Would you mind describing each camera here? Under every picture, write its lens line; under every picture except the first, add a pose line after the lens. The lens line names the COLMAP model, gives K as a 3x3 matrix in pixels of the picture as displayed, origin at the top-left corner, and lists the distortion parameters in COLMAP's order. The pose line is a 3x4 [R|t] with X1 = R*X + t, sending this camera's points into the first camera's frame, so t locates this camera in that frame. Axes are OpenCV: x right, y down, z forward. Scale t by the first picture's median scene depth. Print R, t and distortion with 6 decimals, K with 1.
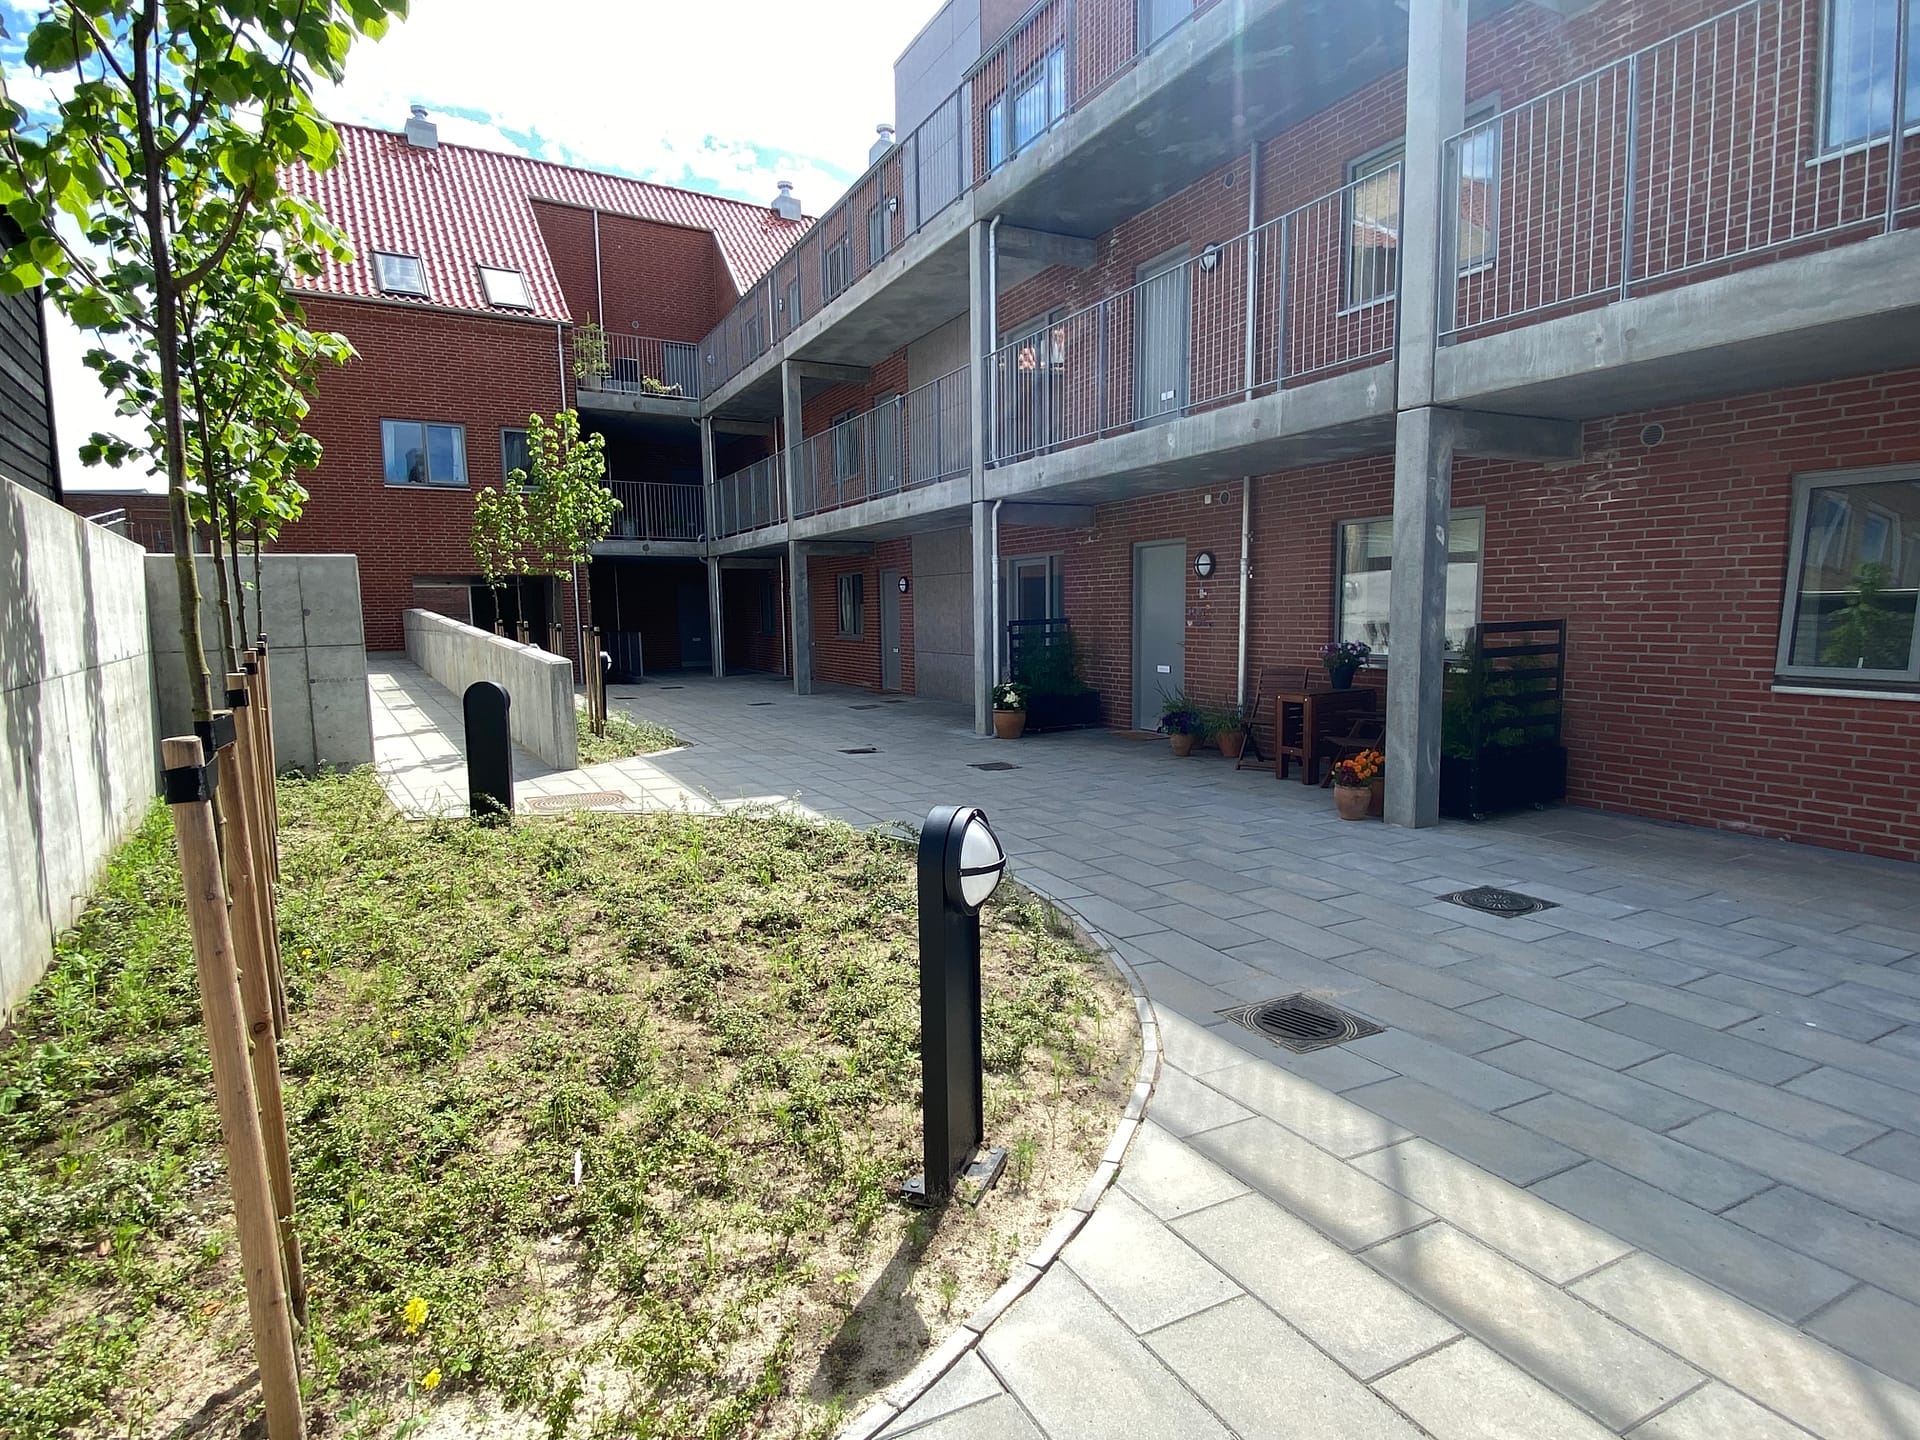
lens RADIAL K [[1033.3, 0, 960.0], [0, 1033.3, 720.0], [0, 0, 1]] dist [-0.001684, -0.001603]
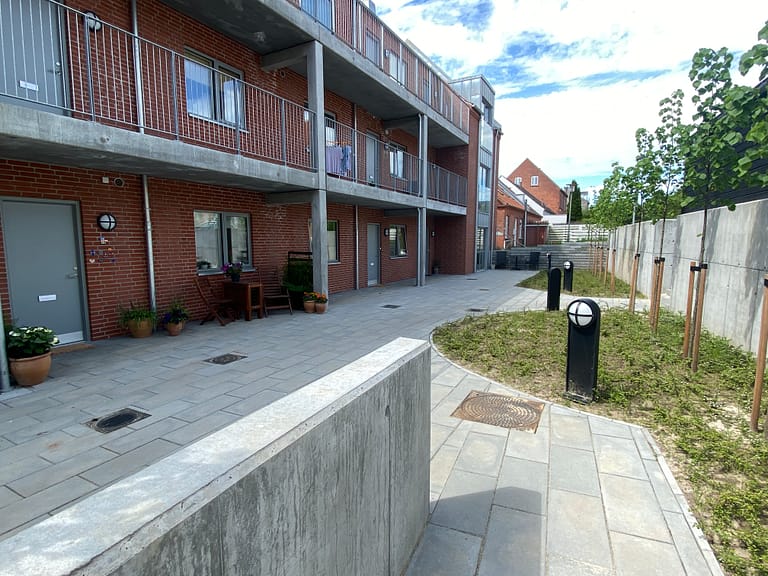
lens RADIAL K [[413.3, 0, 384.0], [0, 413.3, 288.0], [0, 0, 1]] dist [-0.001684, -0.001603]
pose [[-0.569804, -0.066977, 0.819047, -0.567503], [0.105547, 0.982454, 0.153768, -0.116416], [-0.814974, 0.174066, -0.552737, 1.130677]]
